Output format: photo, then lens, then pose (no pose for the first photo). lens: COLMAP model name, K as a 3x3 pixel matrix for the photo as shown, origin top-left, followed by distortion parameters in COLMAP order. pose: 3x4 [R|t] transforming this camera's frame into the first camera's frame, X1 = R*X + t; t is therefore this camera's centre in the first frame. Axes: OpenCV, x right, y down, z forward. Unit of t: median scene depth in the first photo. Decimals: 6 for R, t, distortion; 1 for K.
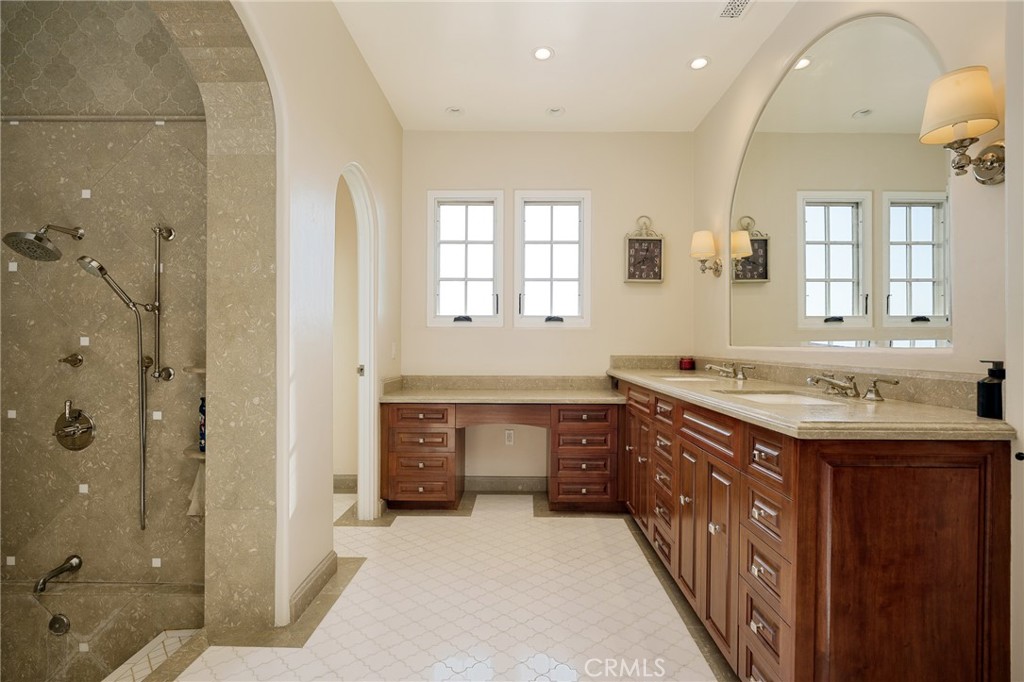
lens RADIAL K [[472.9, 0, 513.4], [0, 472.9, 343.6], [0, 0, 1]] dist [0.002813, 0.000014]
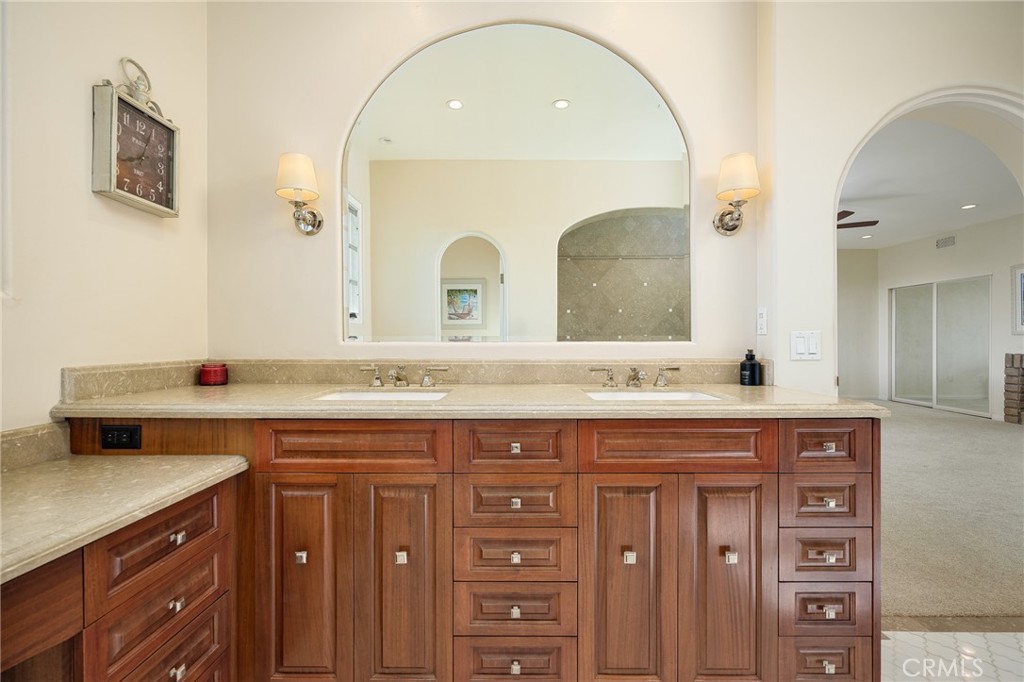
lens RADIAL K [[472.9, 0, 513.0], [0, 472.9, 342.4], [0, 0, 1]] dist [0.002813, 0.000014]
pose [[-0.008390, -0.004498, 0.999955, -0.202334], [-0.000302, 0.999990, 0.004495, 0.002860], [-0.999965, -0.000265, -0.008392, 0.663792]]
